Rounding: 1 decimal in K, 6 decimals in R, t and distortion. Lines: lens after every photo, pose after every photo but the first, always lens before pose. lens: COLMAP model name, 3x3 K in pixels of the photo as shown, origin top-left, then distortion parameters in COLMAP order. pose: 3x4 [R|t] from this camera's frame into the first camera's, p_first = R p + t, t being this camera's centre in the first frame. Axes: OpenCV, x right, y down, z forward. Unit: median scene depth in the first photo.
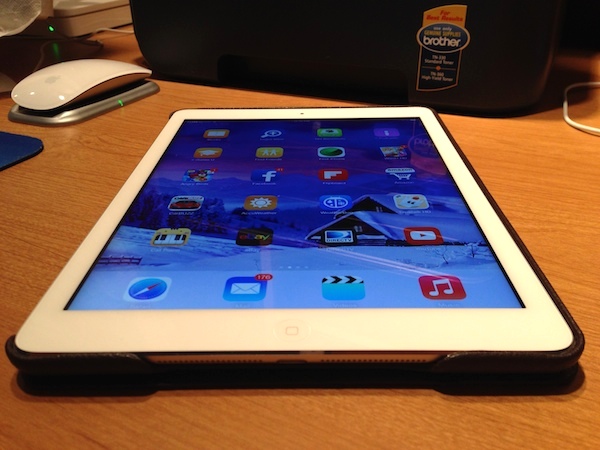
lens RADIAL K [[547.3, 0, 300.0], [0, 547.3, 225.0], [0, 0, 1]] dist [0.164335, -0.284968]
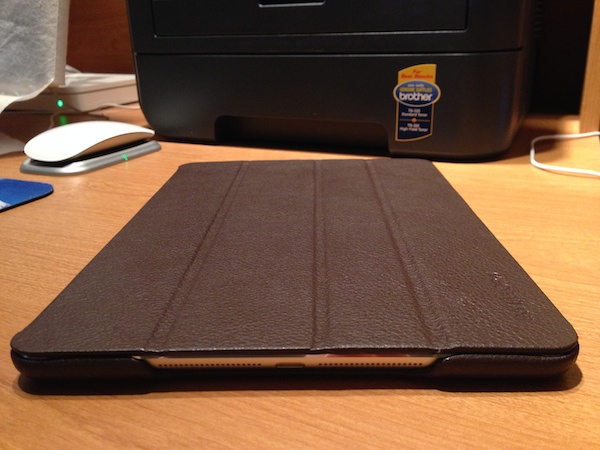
lens RADIAL K [[547.3, 0, 300.0], [0, 547.3, 225.0], [0, 0, 1]] dist [0.164335, -0.284968]
pose [[0.999862, -0.013719, 0.009397, 0.007646], [0.014993, 0.988176, -0.152586, 0.091469], [-0.007192, 0.152706, 0.988245, -0.058598]]
